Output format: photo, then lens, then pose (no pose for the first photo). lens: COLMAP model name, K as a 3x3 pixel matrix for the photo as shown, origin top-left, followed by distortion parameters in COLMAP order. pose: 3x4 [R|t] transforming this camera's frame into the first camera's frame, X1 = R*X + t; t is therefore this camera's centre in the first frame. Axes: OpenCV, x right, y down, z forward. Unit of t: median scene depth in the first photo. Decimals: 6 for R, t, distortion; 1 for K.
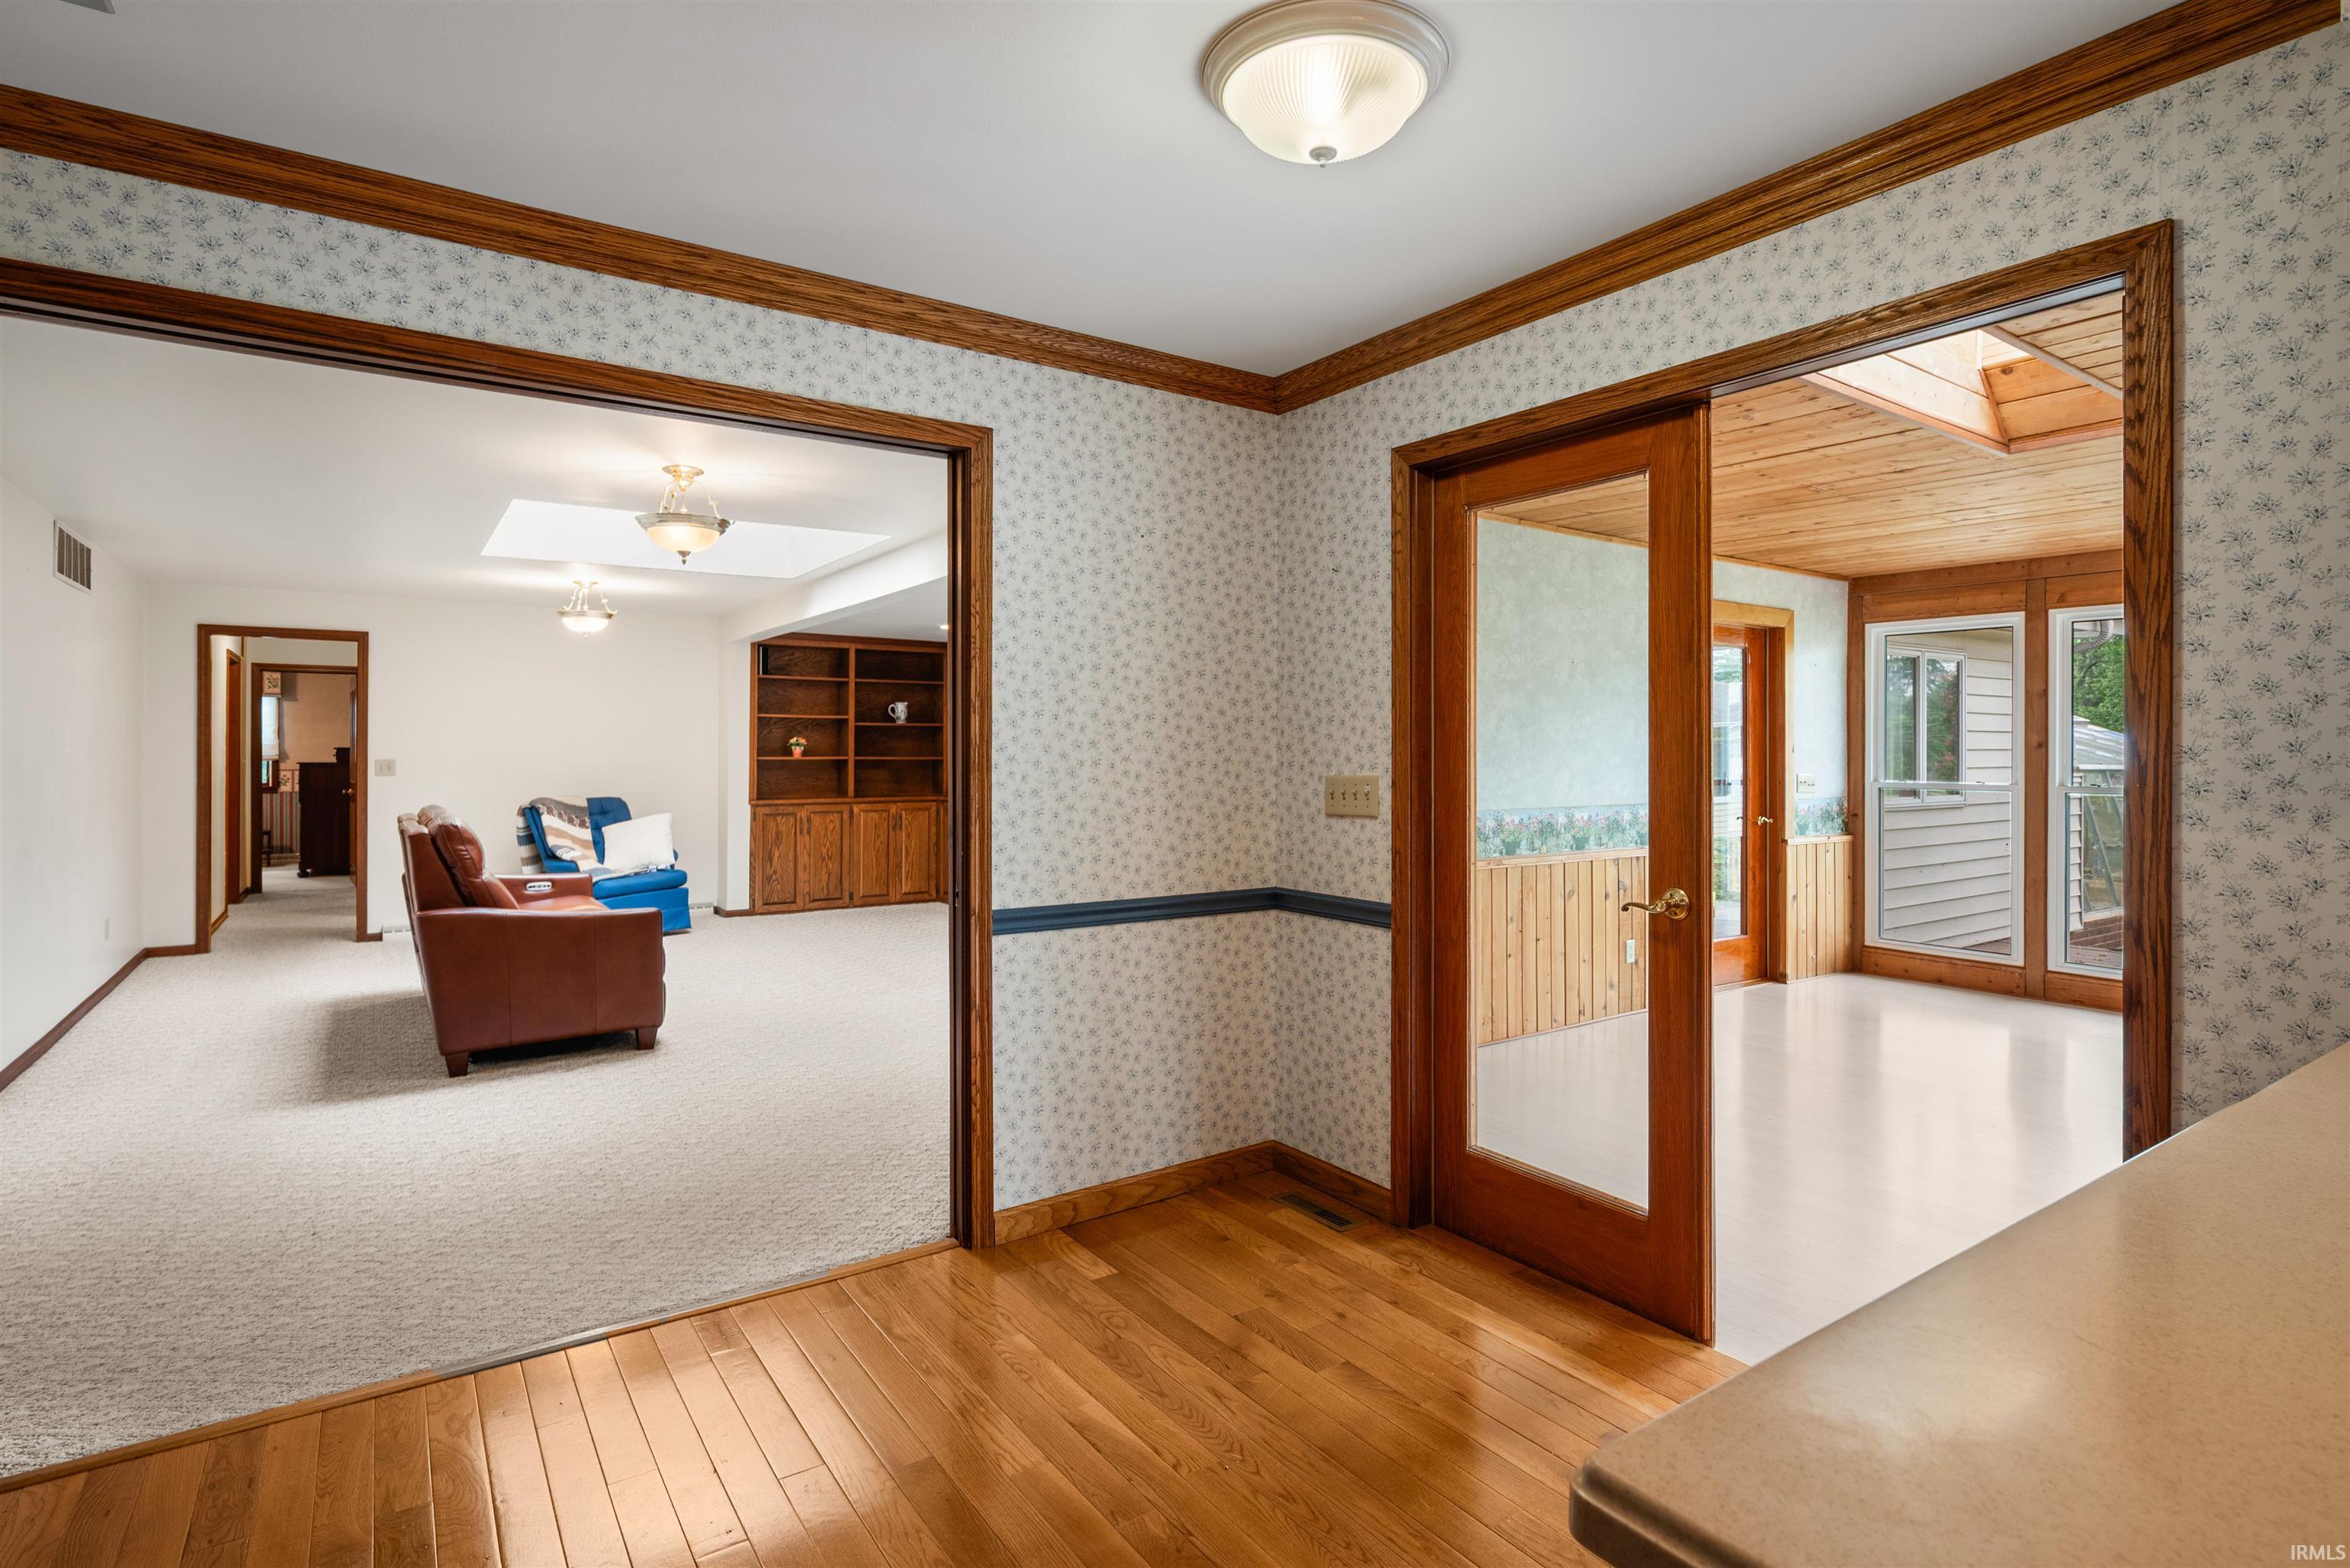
lens RADIAL K [[1162.1, 0, 1173.0], [0, 1162.1, 751.6], [0, 0, 1]] dist [0.001022, -0.000014]
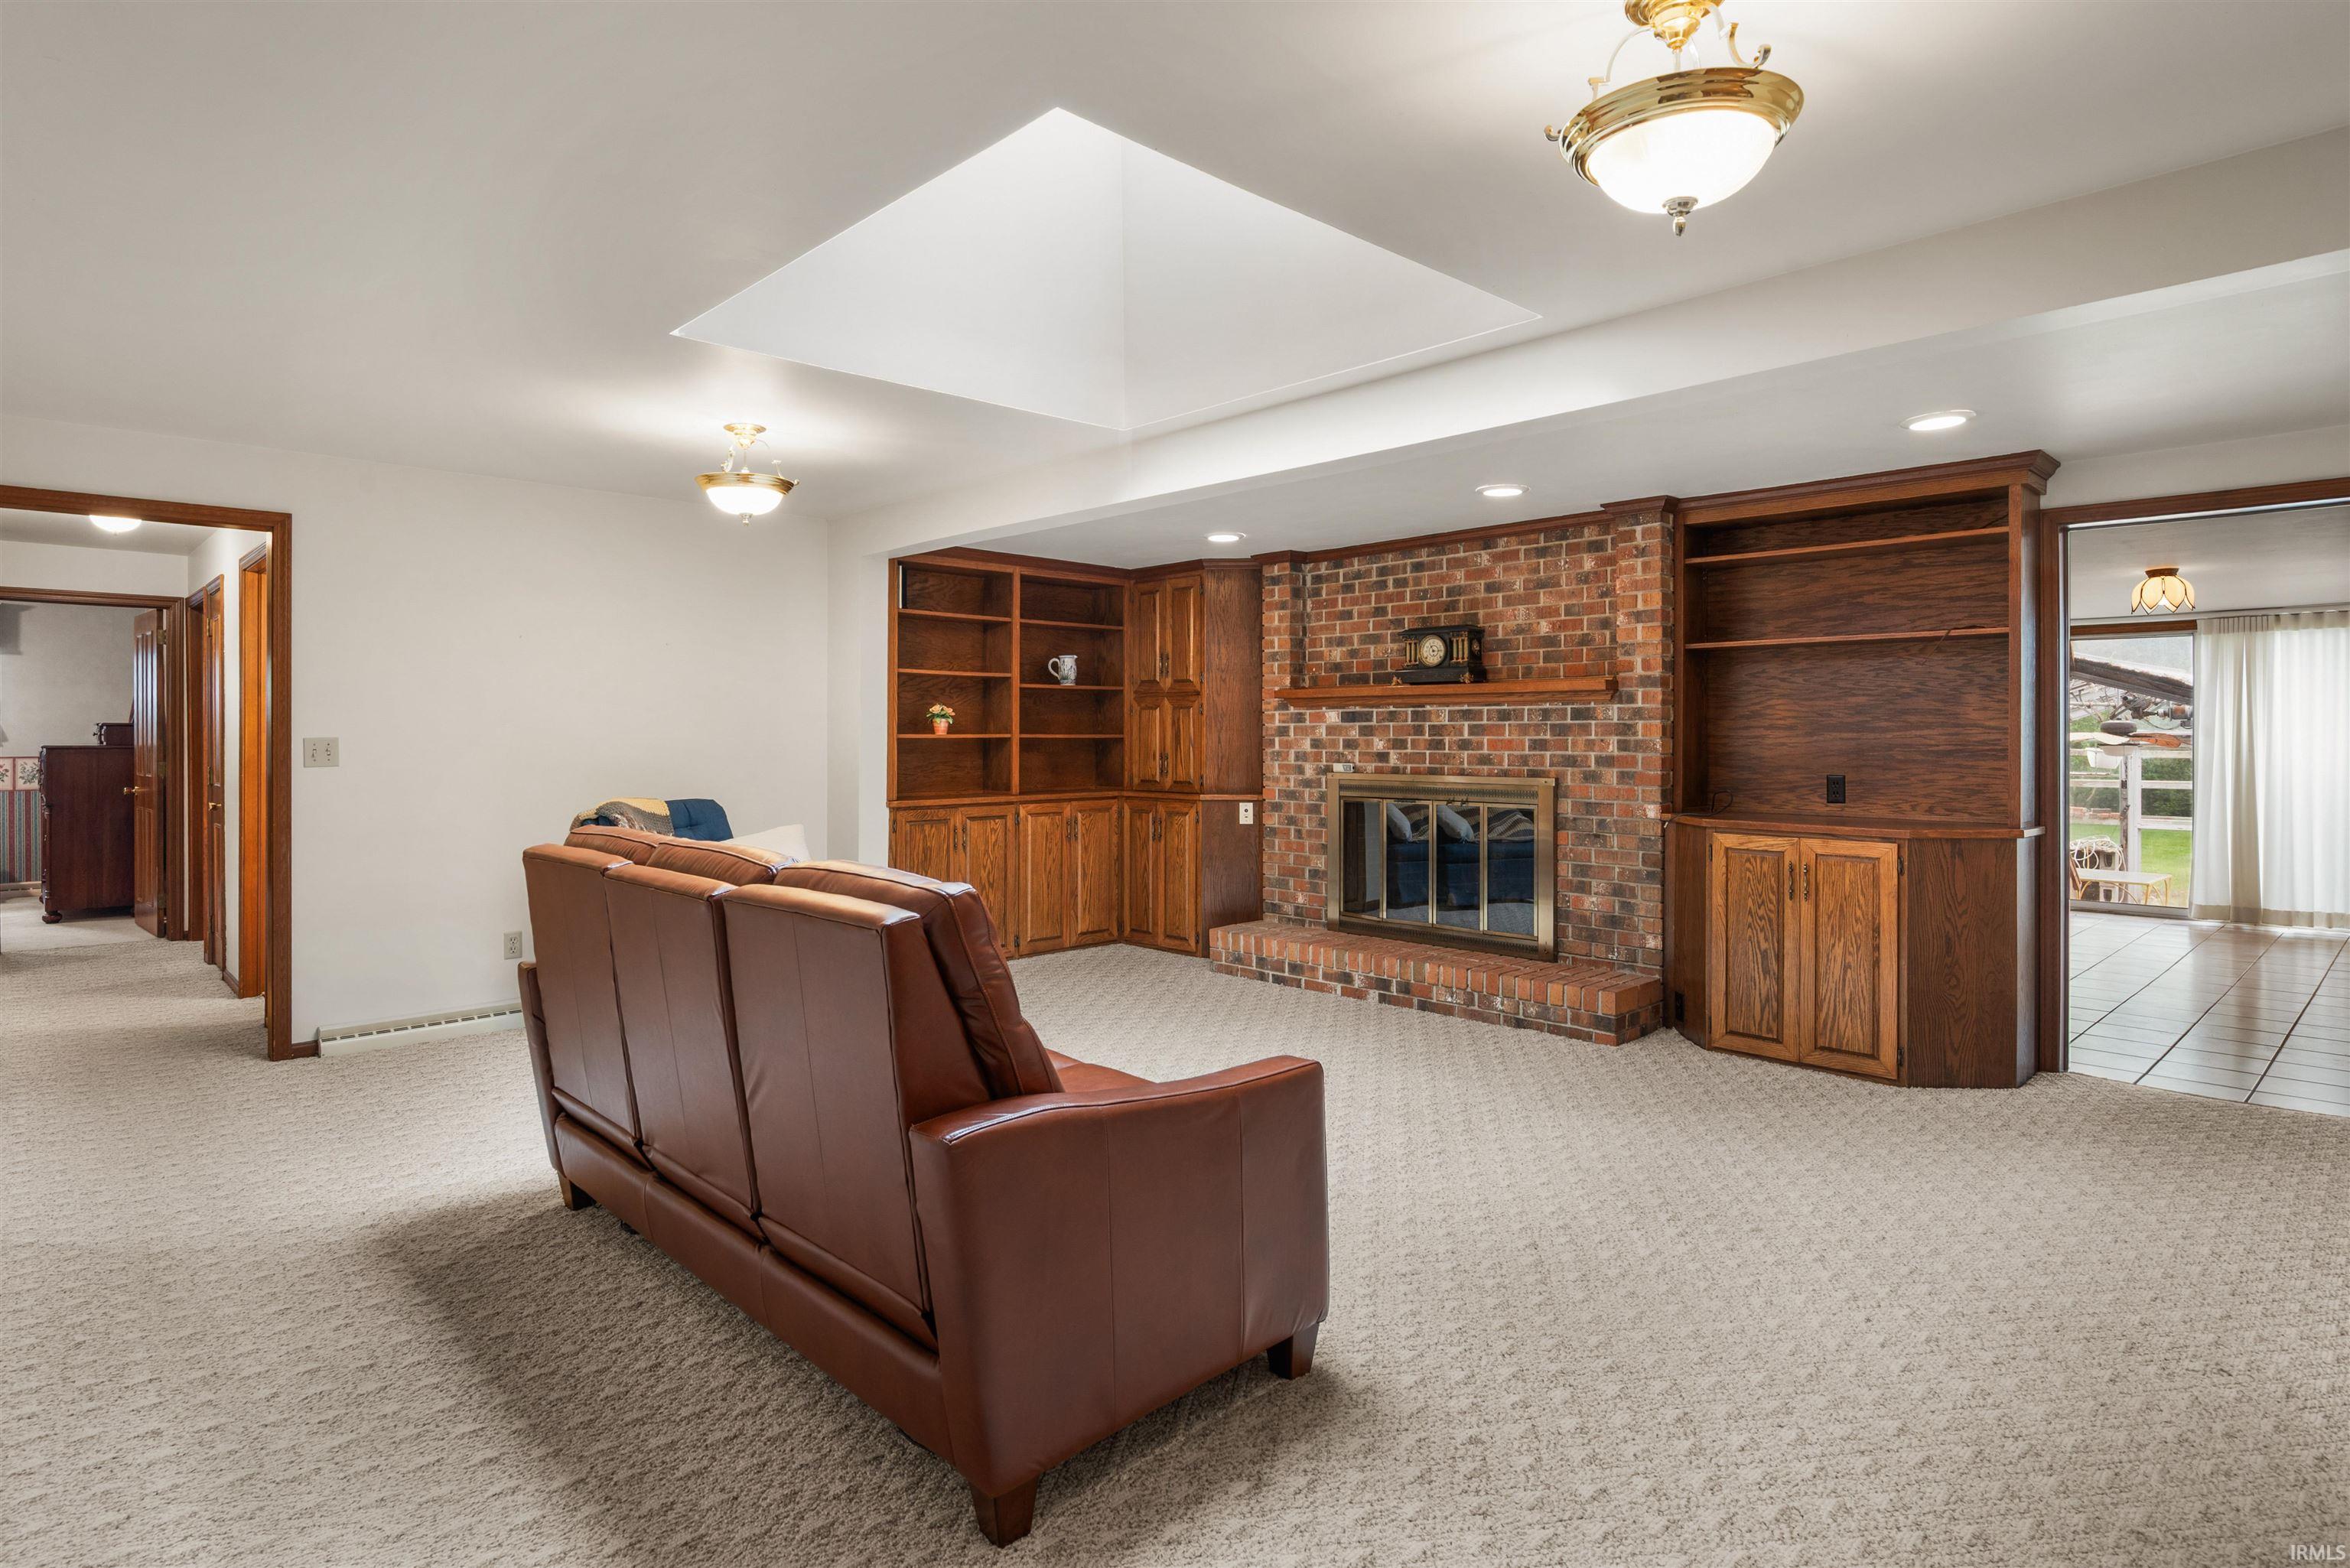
lens RADIAL K [[1225.2, 0, 1162.4], [0, 1225.2, 737.3], [0, 0, 1]] dist [-0.001058, 0.000170]
pose [[0.988554, -0.001550, 0.150856, -0.299738], [0.001226, 0.999997, 0.002242, 0.004730], [-0.150859, -0.002031, 0.988553, 0.284344]]
